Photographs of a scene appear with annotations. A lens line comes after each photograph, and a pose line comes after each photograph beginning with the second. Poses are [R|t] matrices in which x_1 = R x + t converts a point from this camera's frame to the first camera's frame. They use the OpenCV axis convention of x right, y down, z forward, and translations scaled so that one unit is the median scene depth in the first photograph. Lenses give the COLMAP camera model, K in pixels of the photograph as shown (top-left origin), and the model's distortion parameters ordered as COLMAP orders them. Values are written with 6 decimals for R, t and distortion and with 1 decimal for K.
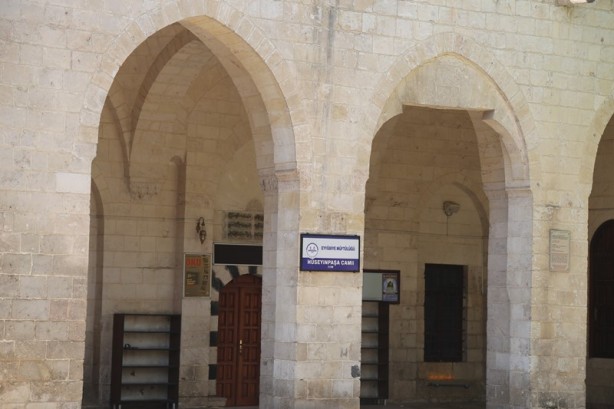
lens RADIAL K [[1714.4, 0, 307.0], [0, 1714.4, 204.5], [0, 0, 1]] dist [0.665823, 0.027710]
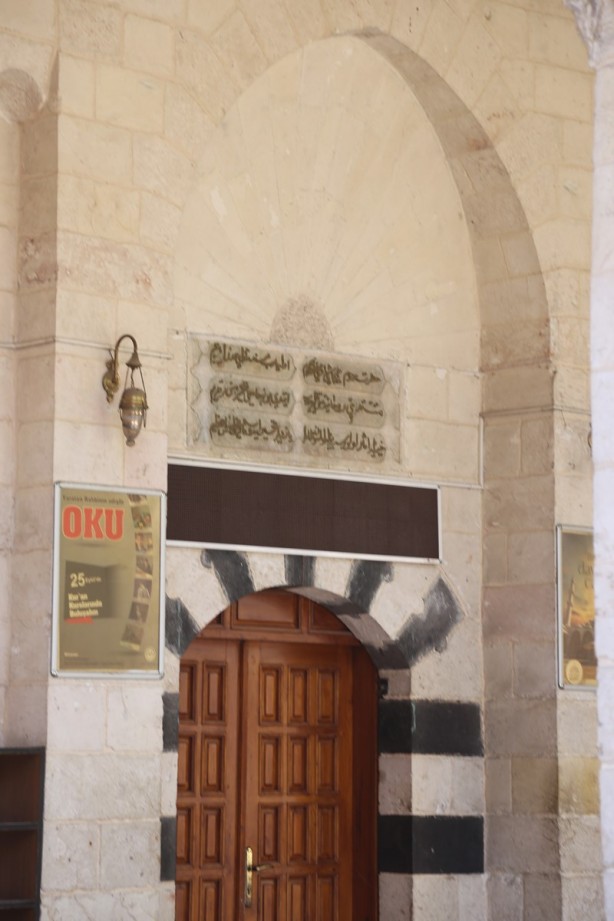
lens RADIAL K [[2571.5, 0, 307.0], [0, 2571.5, 460.5], [0, 0, 1]] dist [0.665823, 0.027710]
pose [[0.994385, -0.004598, 0.105727, -0.072918], [0.010776, 0.998262, -0.057936, 0.044924], [-0.105277, 0.058750, 0.992706, 0.630139]]
